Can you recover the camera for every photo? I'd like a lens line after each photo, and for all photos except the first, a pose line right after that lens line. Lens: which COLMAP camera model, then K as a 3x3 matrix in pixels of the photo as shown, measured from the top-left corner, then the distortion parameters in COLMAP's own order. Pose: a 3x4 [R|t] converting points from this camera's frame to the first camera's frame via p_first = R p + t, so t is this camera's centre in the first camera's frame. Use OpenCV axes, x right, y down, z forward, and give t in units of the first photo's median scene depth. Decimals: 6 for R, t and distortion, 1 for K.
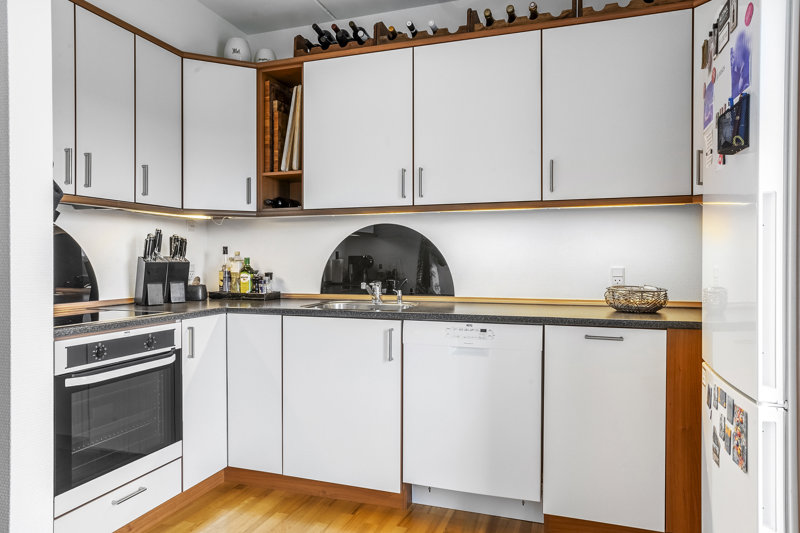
lens RADIAL K [[540.8, 0, 401.5], [0, 540.8, 264.2], [0, 0, 1]] dist [-0.002919, 0.002308]
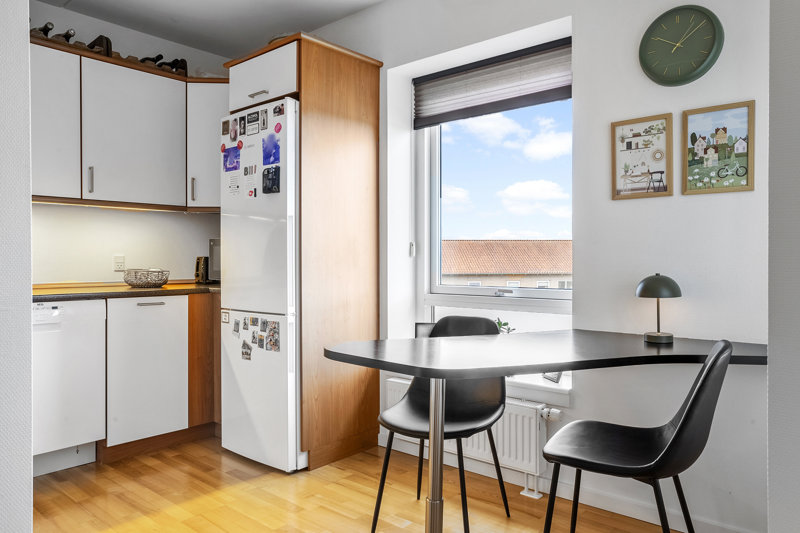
lens RADIAL K [[565.4, 0, 401.6], [0, 565.4, 260.1], [0, 0, 1]] dist [-0.004382, 0.000405]
pose [[0.378169, -0.000845, 0.925736, -0.687046], [0.006850, 0.999975, -0.001885, 0.028083], [-0.925711, 0.007055, 0.378165, -0.143210]]
